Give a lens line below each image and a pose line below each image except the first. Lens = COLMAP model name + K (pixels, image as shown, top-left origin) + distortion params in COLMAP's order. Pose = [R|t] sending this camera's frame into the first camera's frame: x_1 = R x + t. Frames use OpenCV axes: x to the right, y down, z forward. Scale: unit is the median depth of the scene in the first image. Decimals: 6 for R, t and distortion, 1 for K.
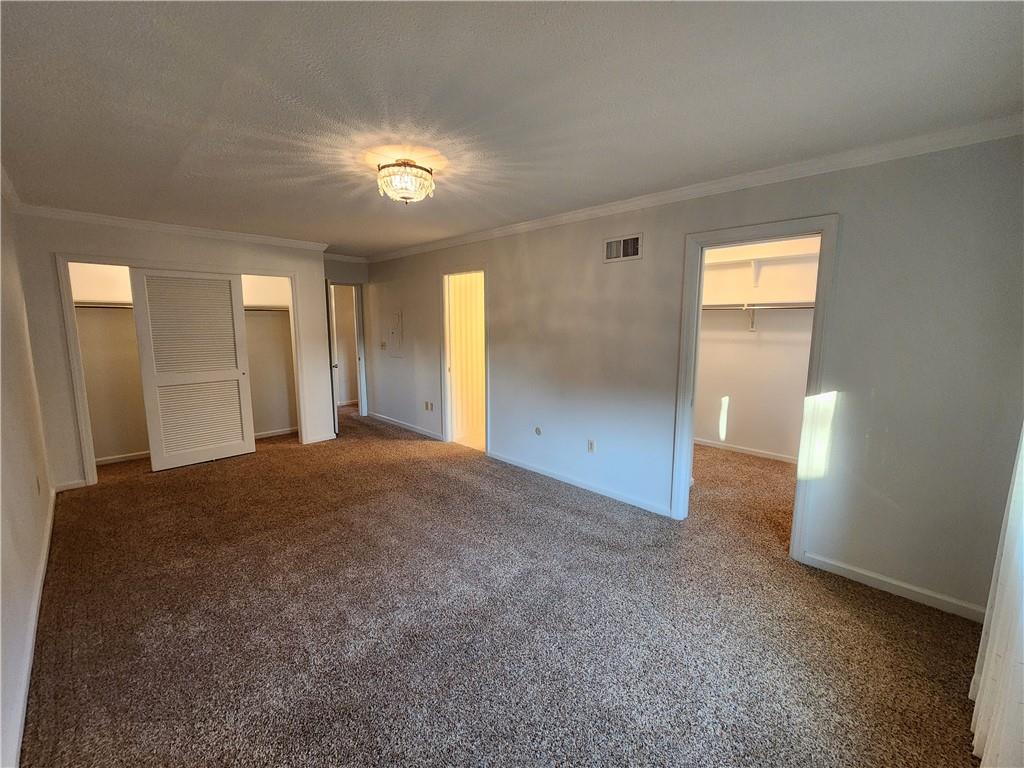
lens RADIAL K [[422.5, 0, 507.6], [0, 422.5, 375.9], [0, 0, 1]] dist [-0.000299, -0.000028]
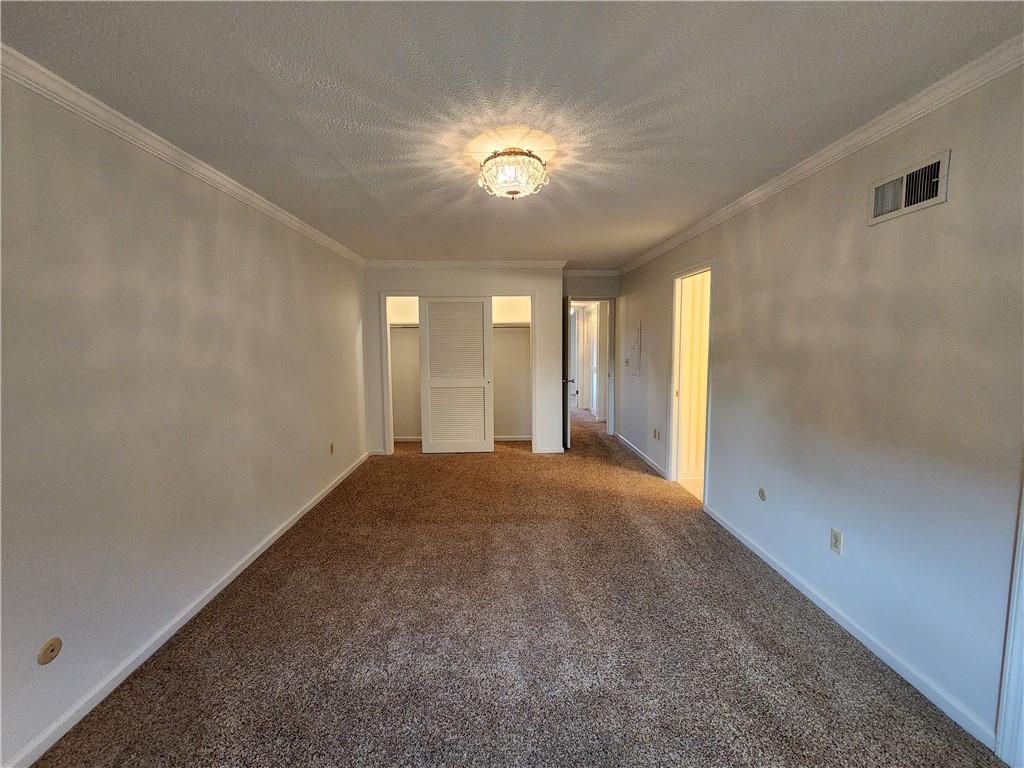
lens RADIAL K [[422.0, 0, 510.0], [0, 422.0, 378.5], [0, 0, 1]] dist [-0.000114, 0.000946]
pose [[0.729932, 0.056432, -0.681186, 0.241477], [-0.079708, 0.996814, -0.002831, -0.020385], [0.678856, 0.056362, 0.732105, 0.239204]]
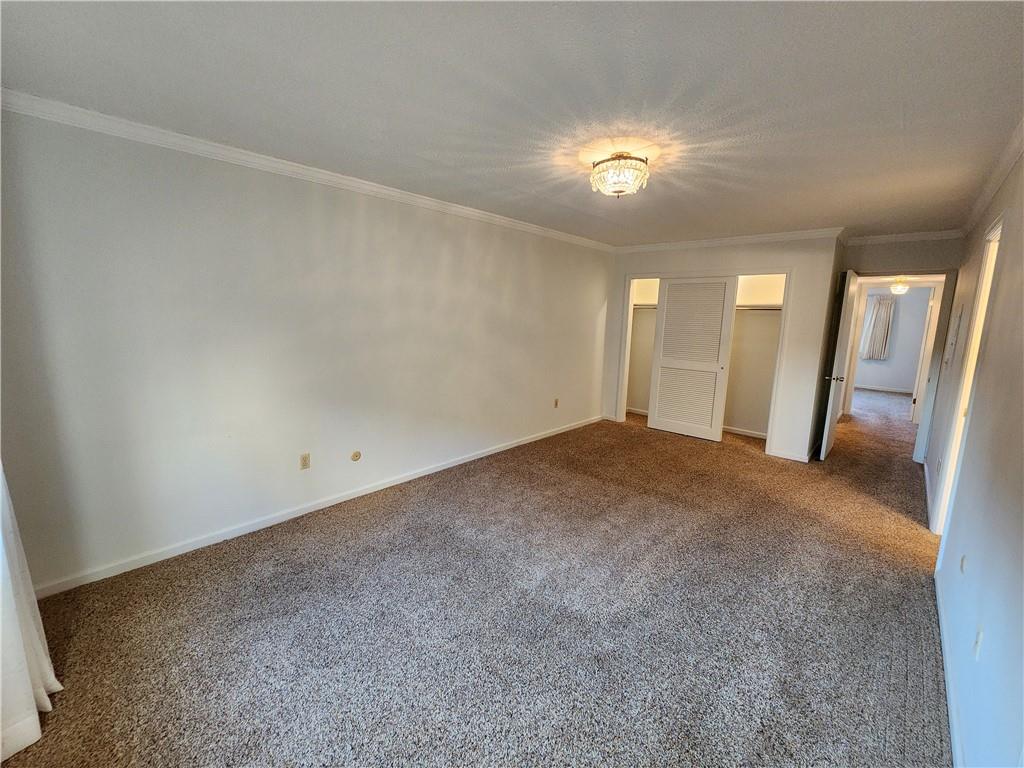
lens RADIAL K [[419.1, 0, 509.2], [0, 419.1, 377.9], [0, 0, 1]] dist [0.000520, 0.000044]
pose [[0.040241, 0.151626, -0.987618, 0.505379], [-0.154381, 0.977493, 0.143782, -0.061214], [0.987192, 0.146683, 0.062743, 0.479661]]
